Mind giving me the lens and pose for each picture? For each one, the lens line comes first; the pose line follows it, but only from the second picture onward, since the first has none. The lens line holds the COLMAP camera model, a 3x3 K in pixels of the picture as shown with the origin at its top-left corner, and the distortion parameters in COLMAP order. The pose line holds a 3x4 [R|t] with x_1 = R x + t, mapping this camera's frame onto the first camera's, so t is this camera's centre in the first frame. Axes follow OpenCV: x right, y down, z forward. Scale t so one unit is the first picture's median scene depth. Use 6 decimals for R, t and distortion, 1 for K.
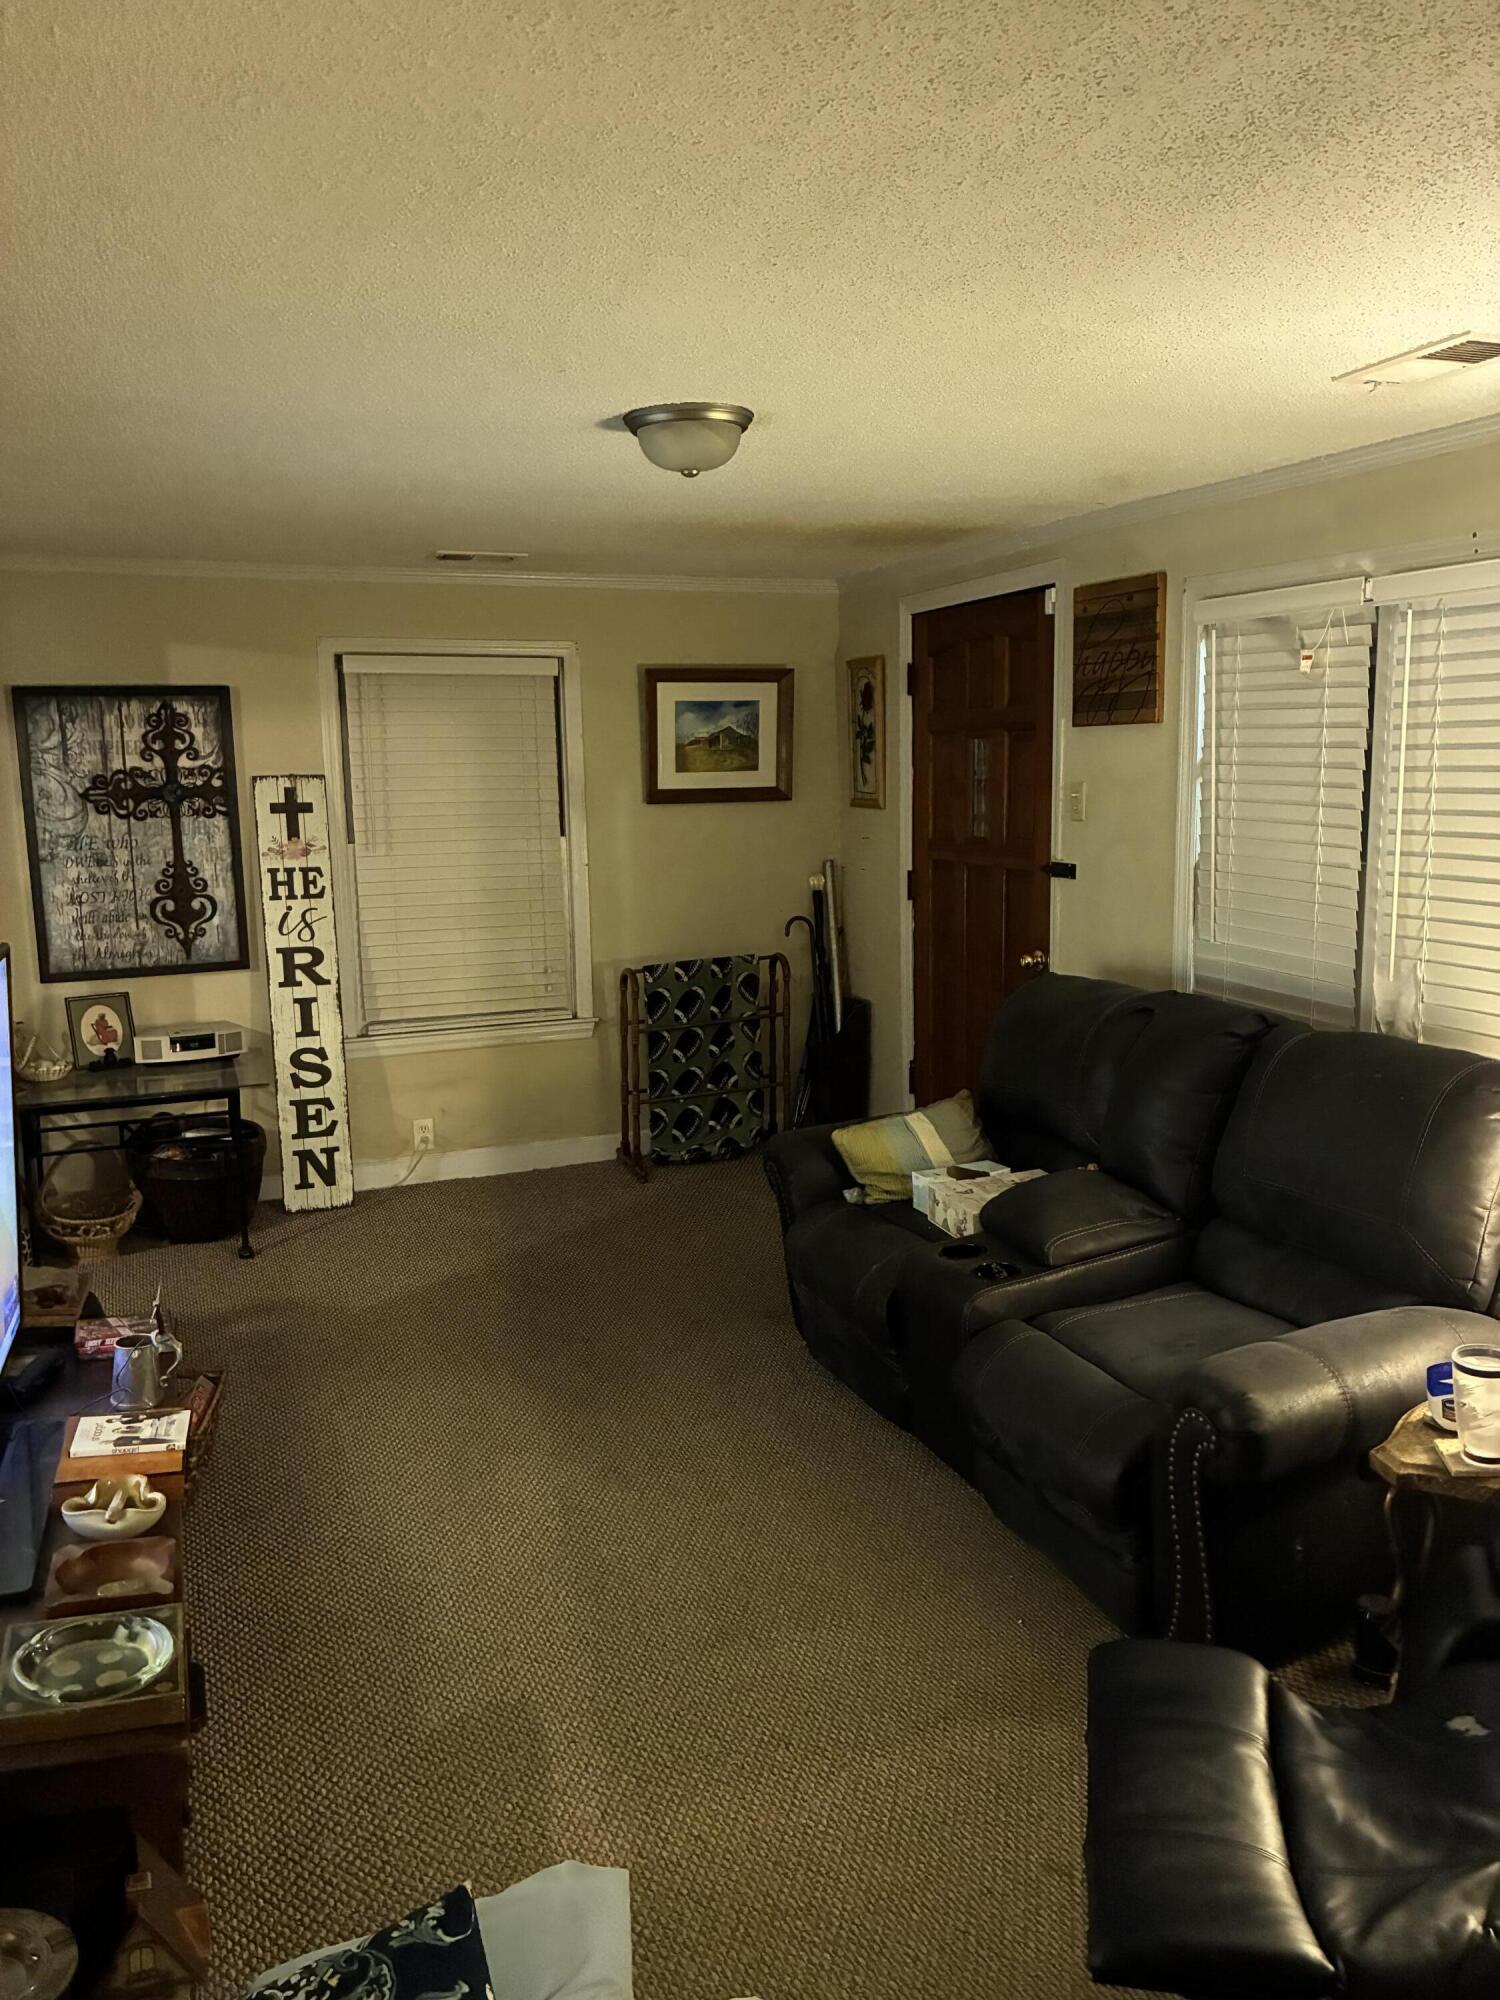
lens RADIAL K [[1524.9, 0, 757.2], [0, 1524.9, 1009.6], [0, 0, 1]] dist [0.029097, -0.039529]
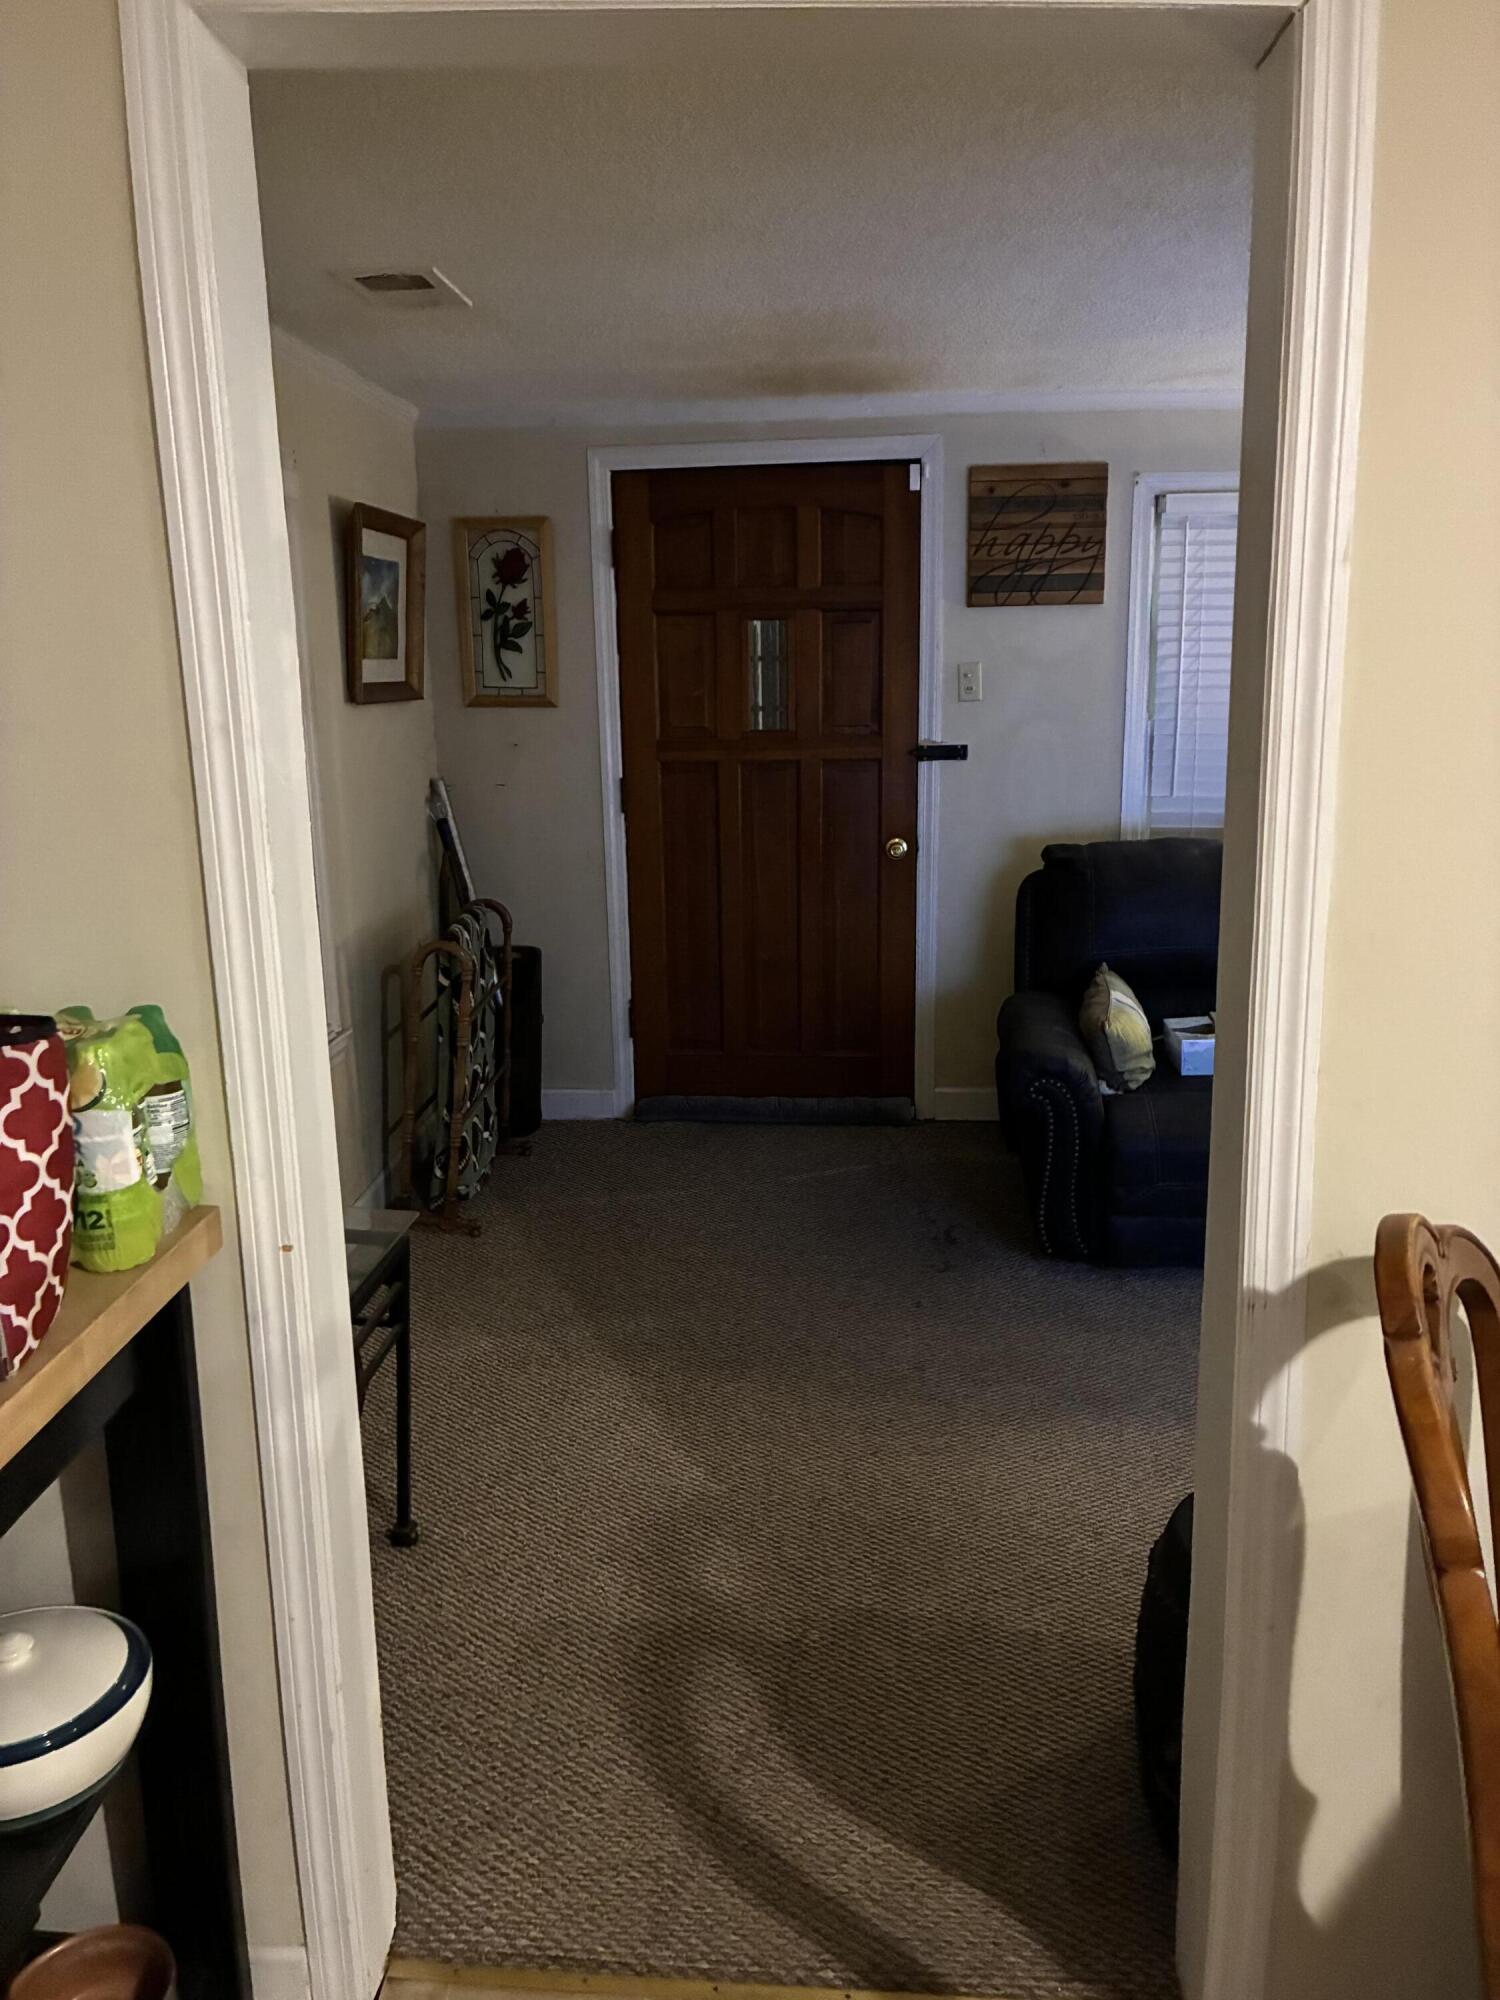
lens RADIAL K [[1524.9, 0, 754.4], [0, 1524.9, 988.3], [0, 0, 1]] dist [0.029097, -0.039529]
pose [[0.435582, -0.172473, 0.883471, -0.770457], [0.157422, 0.980942, 0.113887, -0.074002], [-0.886277, 0.089471, 0.454432, 0.675084]]
